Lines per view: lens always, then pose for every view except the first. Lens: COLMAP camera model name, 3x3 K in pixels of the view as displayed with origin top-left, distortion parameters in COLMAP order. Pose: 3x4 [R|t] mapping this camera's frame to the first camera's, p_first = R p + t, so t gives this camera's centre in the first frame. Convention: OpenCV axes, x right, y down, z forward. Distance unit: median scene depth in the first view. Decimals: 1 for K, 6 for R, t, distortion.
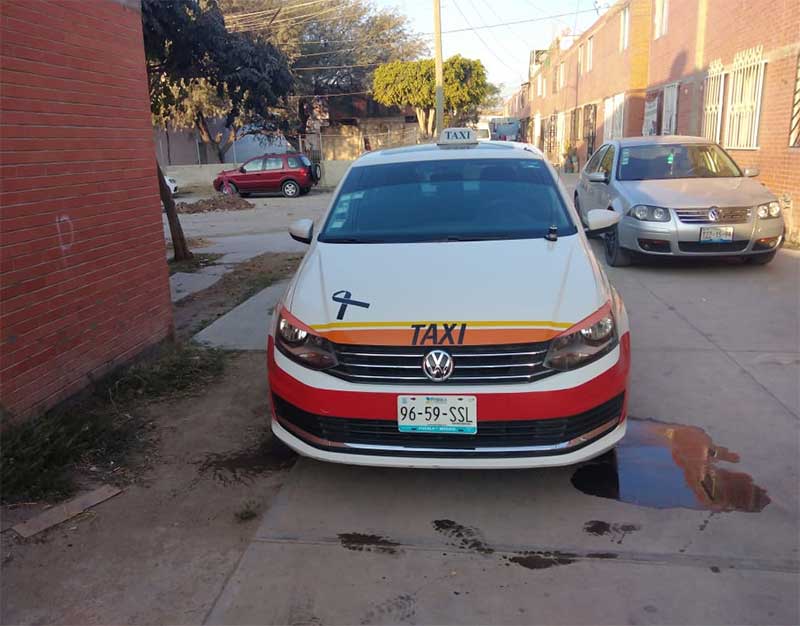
lens RADIAL K [[665.1, 0, 398.6], [0, 665.1, 308.8], [0, 0, 1]] dist [0.000083, -0.012066]
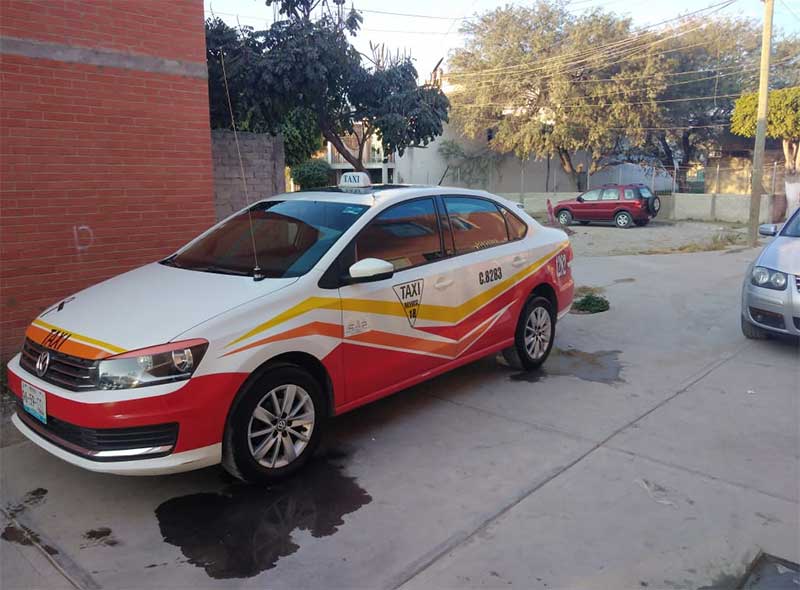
lens RADIAL K [[627.2, 0, 400.0], [0, 627.2, 299.0], [0, 0, 1]] dist [0.004137, 0.000282]
pose [[0.835110, 0.134888, -0.533288, 0.420859], [-0.158082, 0.987423, 0.002203, -0.048984], [0.526879, 0.082463, 0.845931, 0.115641]]
